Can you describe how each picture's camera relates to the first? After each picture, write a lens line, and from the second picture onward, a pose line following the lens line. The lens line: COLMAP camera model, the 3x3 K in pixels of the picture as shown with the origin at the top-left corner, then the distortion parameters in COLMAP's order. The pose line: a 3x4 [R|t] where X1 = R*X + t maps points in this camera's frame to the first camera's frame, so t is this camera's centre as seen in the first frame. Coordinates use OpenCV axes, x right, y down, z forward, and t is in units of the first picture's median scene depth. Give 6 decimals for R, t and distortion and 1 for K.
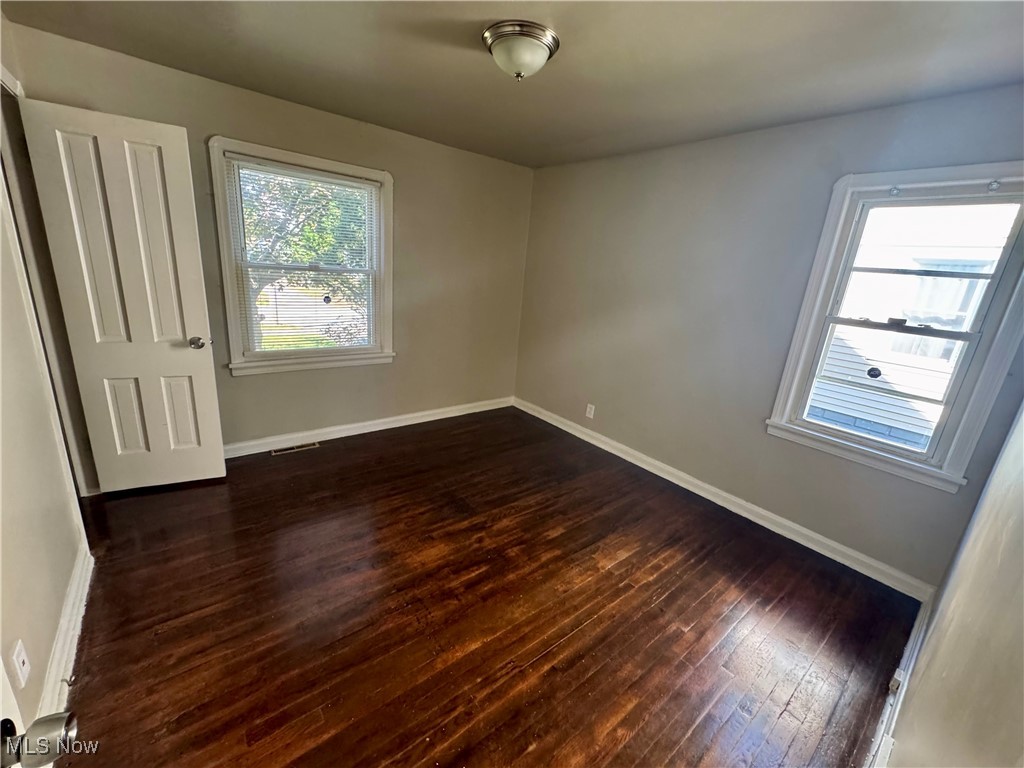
lens RADIAL K [[412.4, 0, 510.8], [0, 412.4, 378.3], [0, 0, 1]] dist [-0.000502, 0.000344]
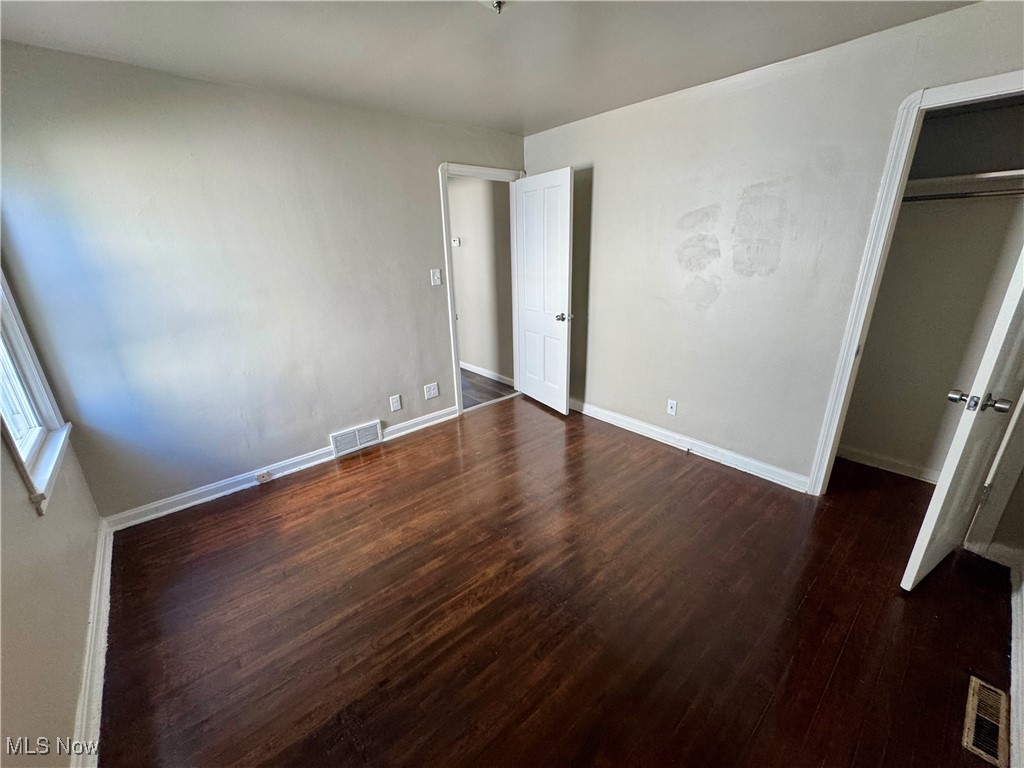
lens RADIAL K [[412.4, 0, 511.9], [0, 412.4, 383.4], [0, 0, 1]] dist [-0.000502, 0.000344]
pose [[-0.998108, -0.034841, -0.050659, -0.001170], [-0.057607, 0.817876, 0.572503, -0.414093], [0.021486, 0.574338, -0.818336, 1.450205]]
